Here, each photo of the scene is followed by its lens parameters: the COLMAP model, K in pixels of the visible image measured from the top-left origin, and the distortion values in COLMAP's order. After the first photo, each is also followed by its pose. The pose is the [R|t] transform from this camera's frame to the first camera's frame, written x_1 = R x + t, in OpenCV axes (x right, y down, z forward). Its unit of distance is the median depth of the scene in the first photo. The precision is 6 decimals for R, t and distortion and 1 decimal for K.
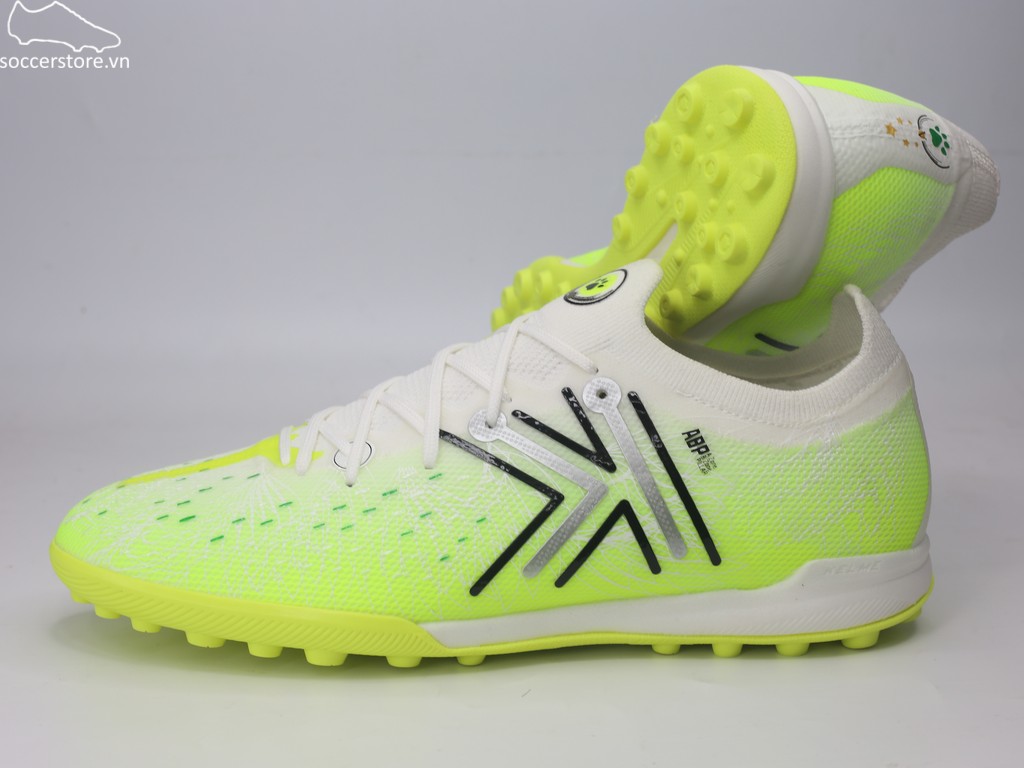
lens RADIAL K [[1785.2, 0, 512.0], [0, 1785.2, 384.0], [0, 0, 1]] dist [-0.157441, -0.000259]
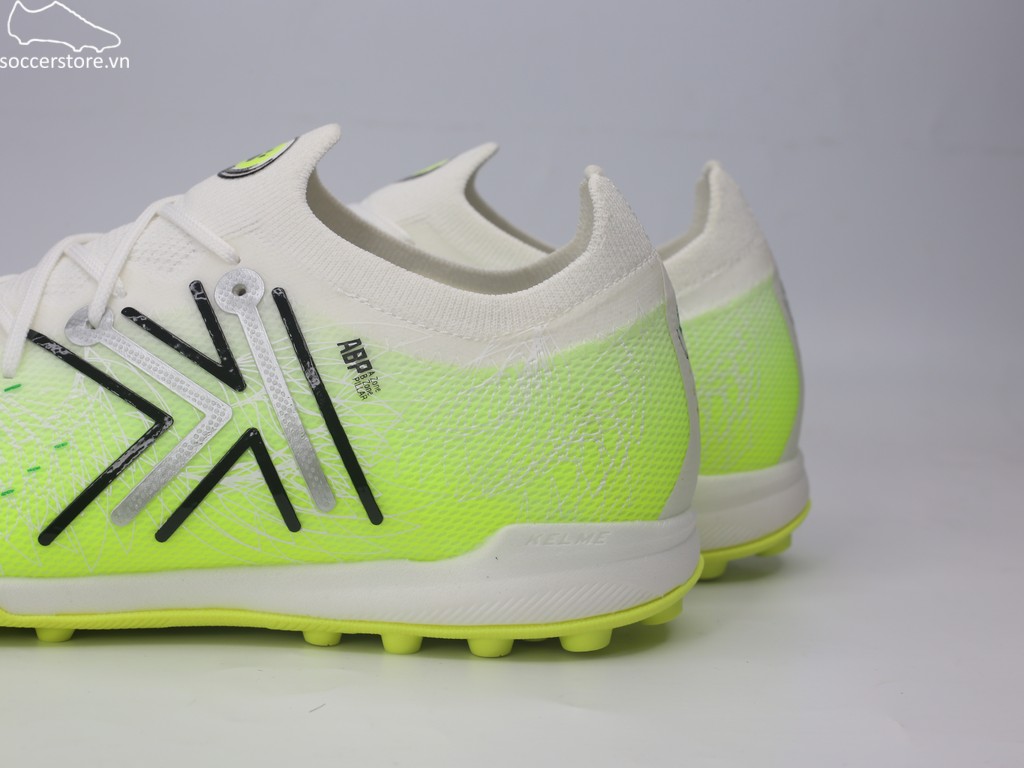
lens RADIAL K [[1785.2, 0, 512.0], [0, 1785.2, 384.0], [0, 0, 1]] dist [-0.157441, -0.000259]
pose [[0.998300, 0.040931, -0.041497, 0.200369], [-0.042830, 0.998025, -0.045960, 0.075738], [0.039534, 0.047659, 0.998081, 0.259665]]
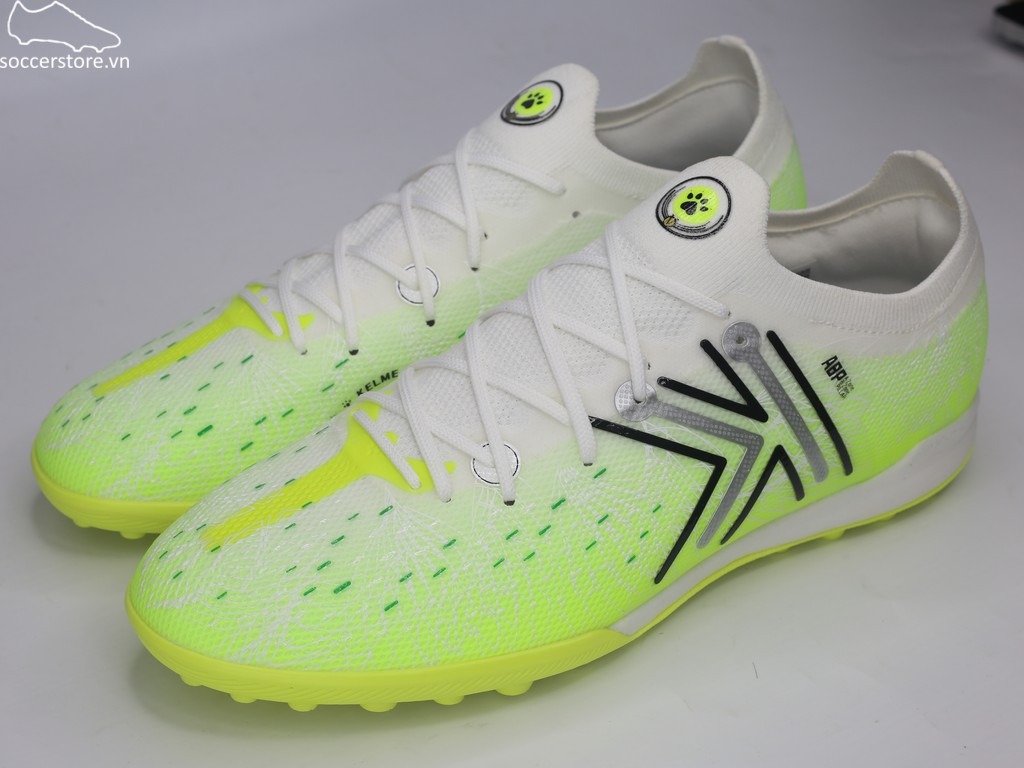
lens RADIAL K [[1785.2, 0, 512.0], [0, 1785.2, 384.0], [0, 0, 1]] dist [-0.157441, -0.000259]
pose [[0.894071, -0.248318, 0.372795, -0.412447], [0.077223, 0.905257, 0.417787, -0.374688], [-0.441219, -0.344743, 0.828540, 0.279629]]
